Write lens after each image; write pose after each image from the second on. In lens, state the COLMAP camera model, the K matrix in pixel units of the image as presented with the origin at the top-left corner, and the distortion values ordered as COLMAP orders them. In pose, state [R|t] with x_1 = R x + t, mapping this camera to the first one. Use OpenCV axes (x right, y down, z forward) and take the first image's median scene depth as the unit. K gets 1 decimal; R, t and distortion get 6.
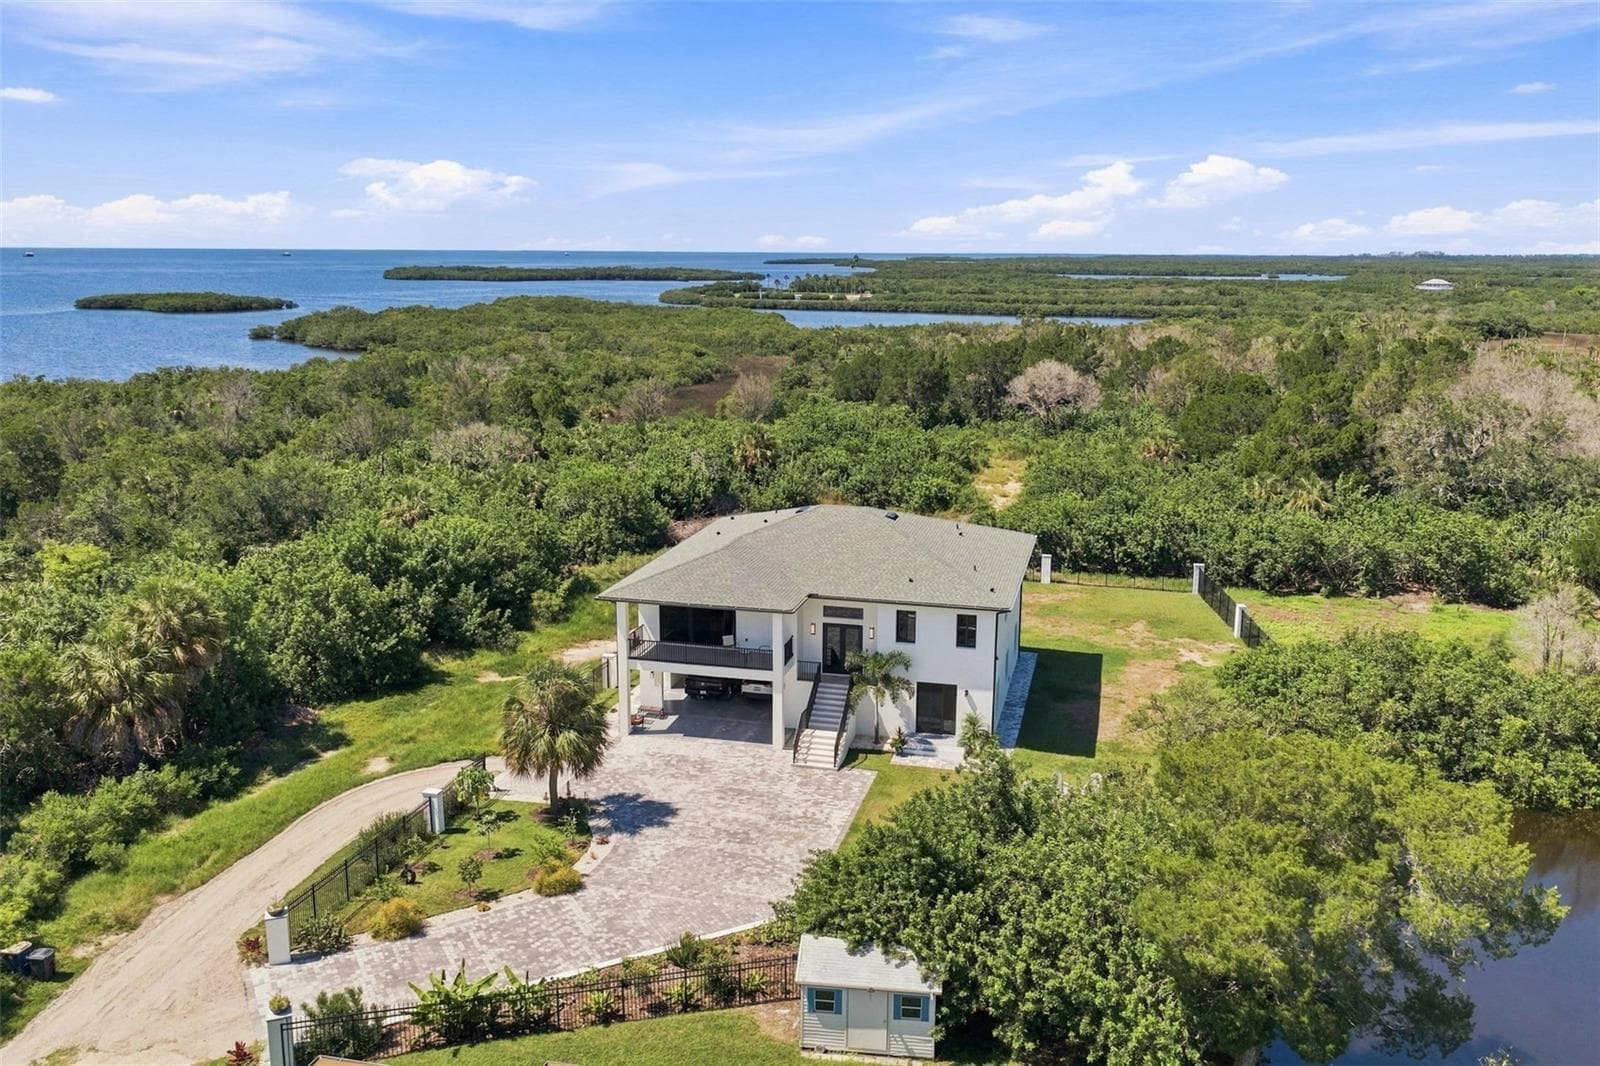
lens RADIAL K [[1318.7, 0, 800.0], [0, 1318.7, 533.0], [0, 0, 1]] dist [0.017468, -0.007985]
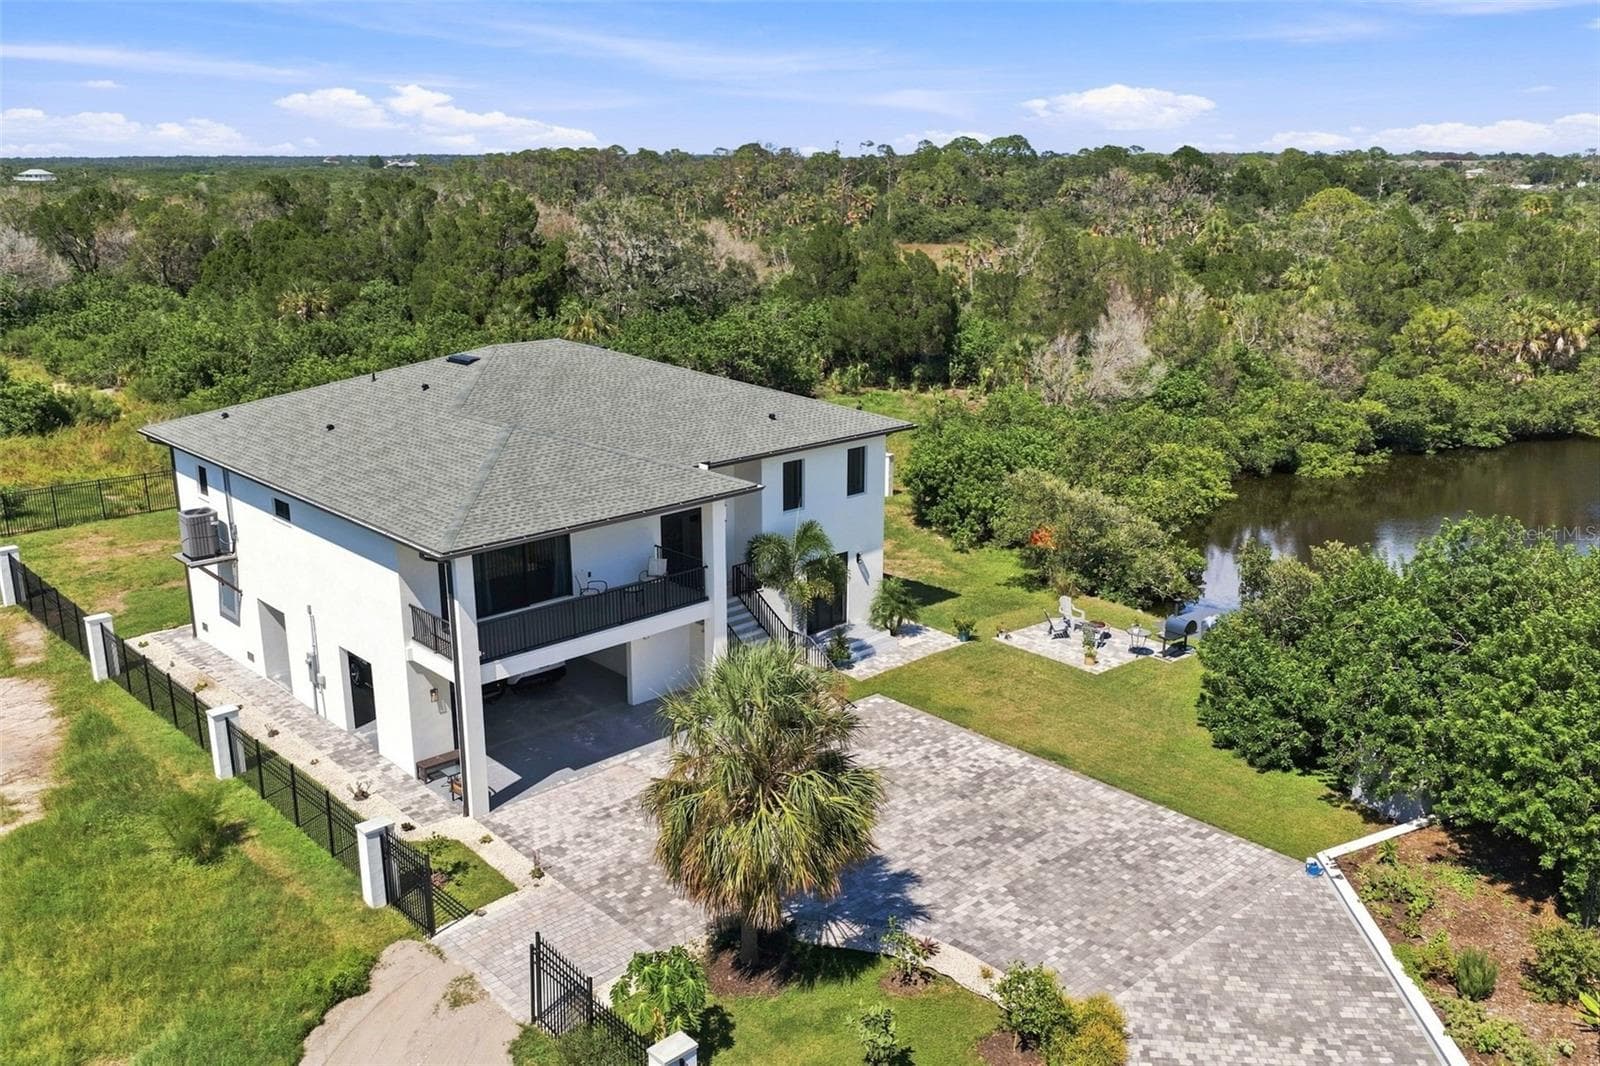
lens RADIAL K [[1318.7, 0, 800.0], [0, 1318.7, 533.0], [0, 0, 1]] dist [0.017468, -0.007985]
pose [[0.557625, -0.236564, 0.795671, -0.478206], [0.191109, 0.969369, 0.154274, -0.007400], [-0.807795, 0.066033, 0.585754, 0.646691]]
